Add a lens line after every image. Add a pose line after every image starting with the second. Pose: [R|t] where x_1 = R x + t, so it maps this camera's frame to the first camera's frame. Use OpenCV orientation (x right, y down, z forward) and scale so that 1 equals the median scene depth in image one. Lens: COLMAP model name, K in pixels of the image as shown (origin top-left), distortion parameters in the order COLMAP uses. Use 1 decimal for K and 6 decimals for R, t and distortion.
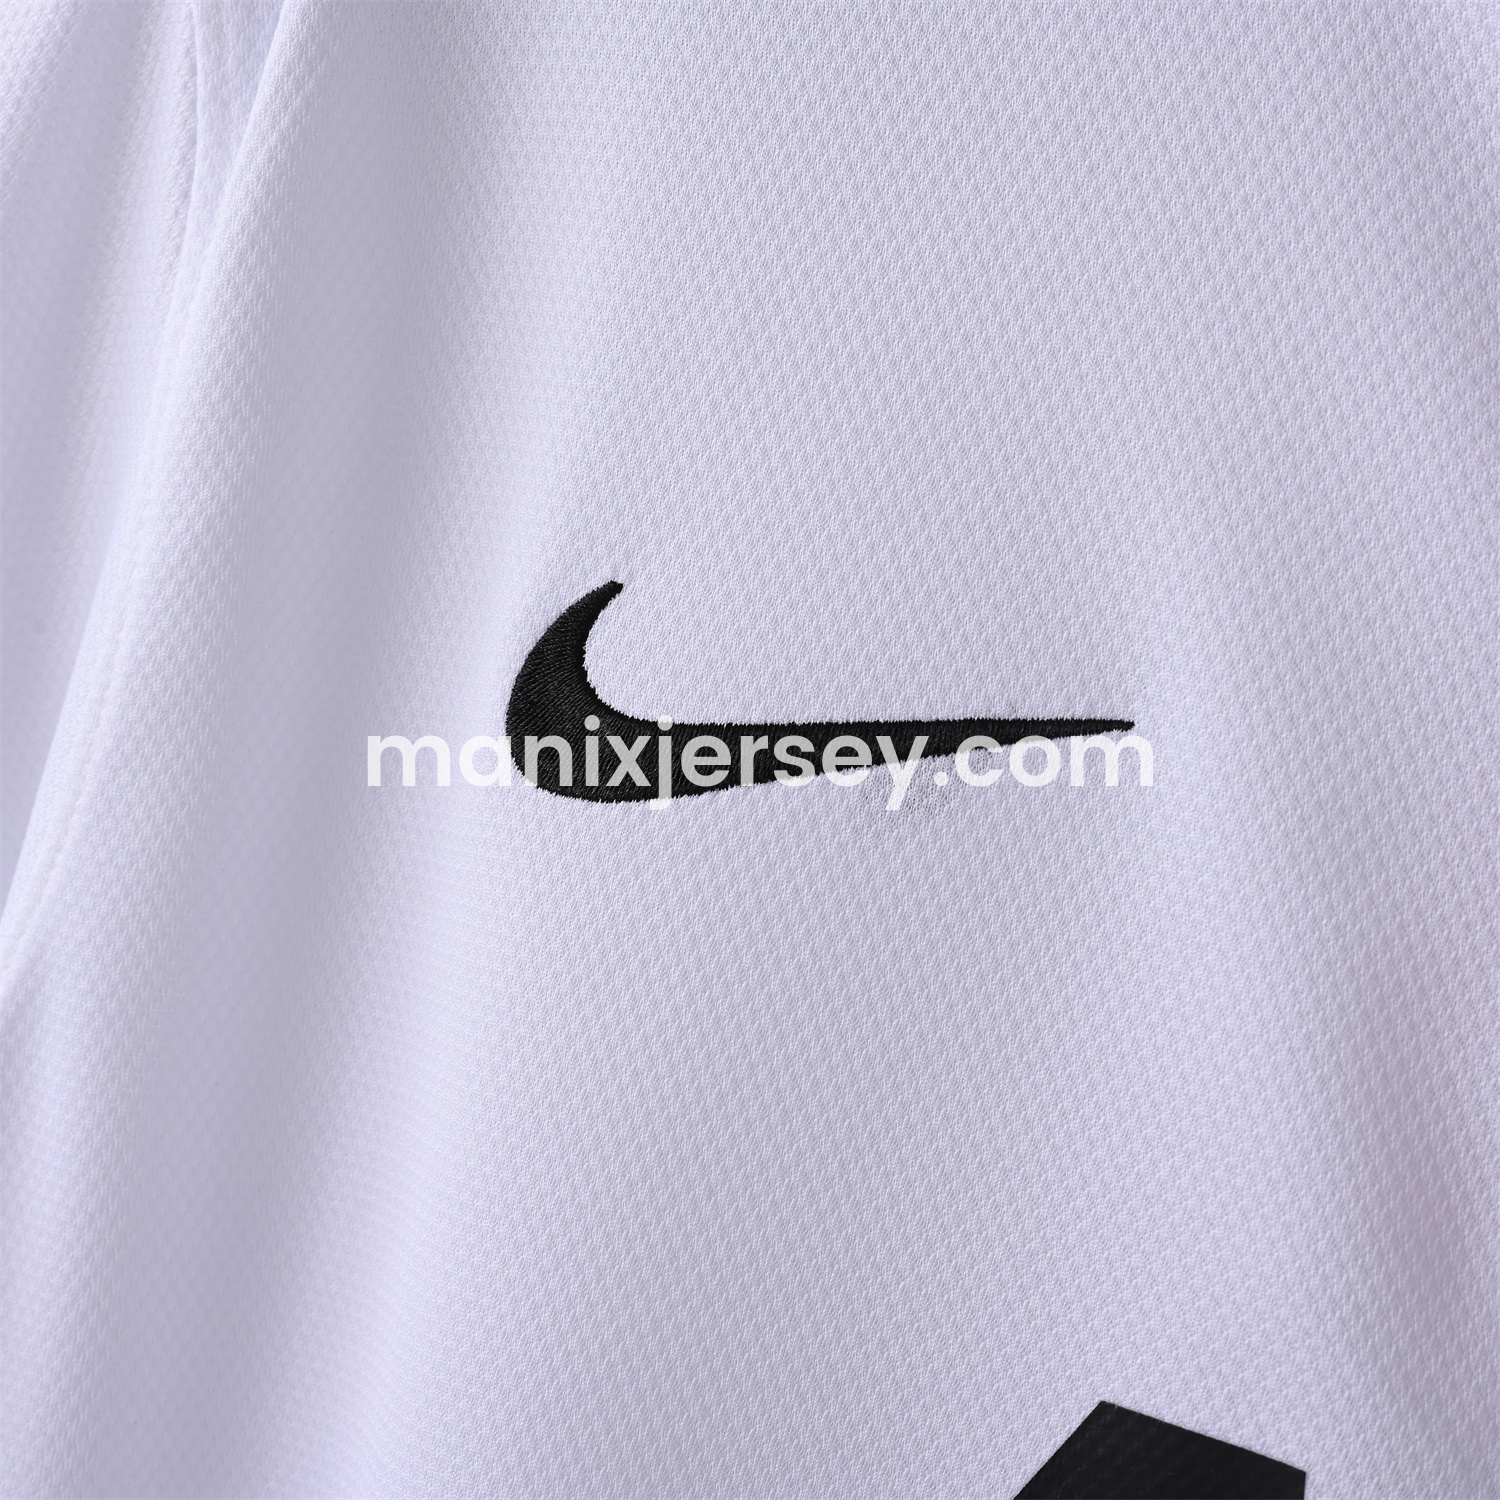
lens RADIAL K [[3439.9, 0, 754.0], [0, 3439.9, 749.3], [0, 0, 1]] dist [0.045682, 0.000000]
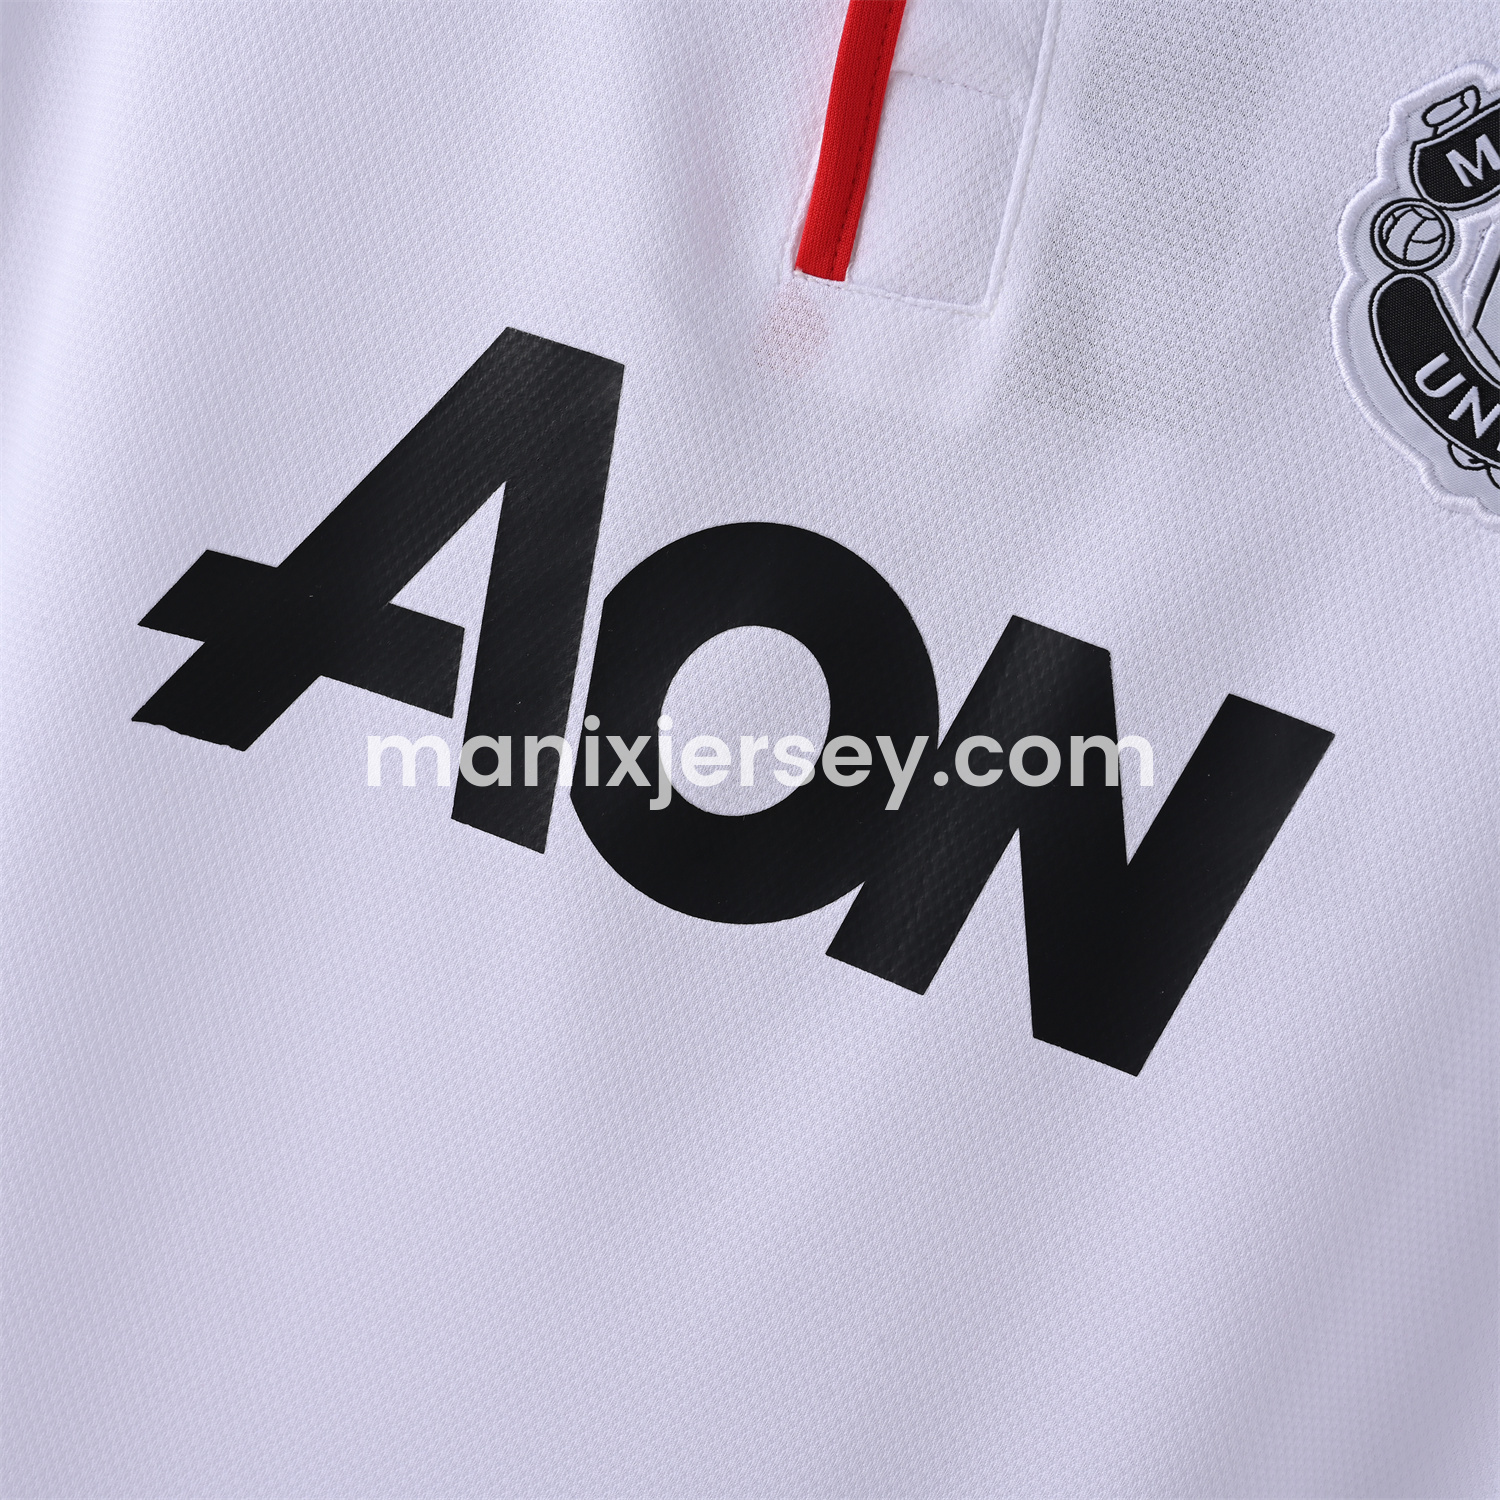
lens RADIAL K [[3439.9, 0, 747.7], [0, 3439.9, 758.5], [0, 0, 1]] dist [0.045682, 0.000000]
pose [[0.993220, 0.058651, 0.100370, 0.061594], [-0.069205, 0.992049, 0.105120, 0.207811], [-0.093407, -0.111353, 0.989381, -0.611905]]
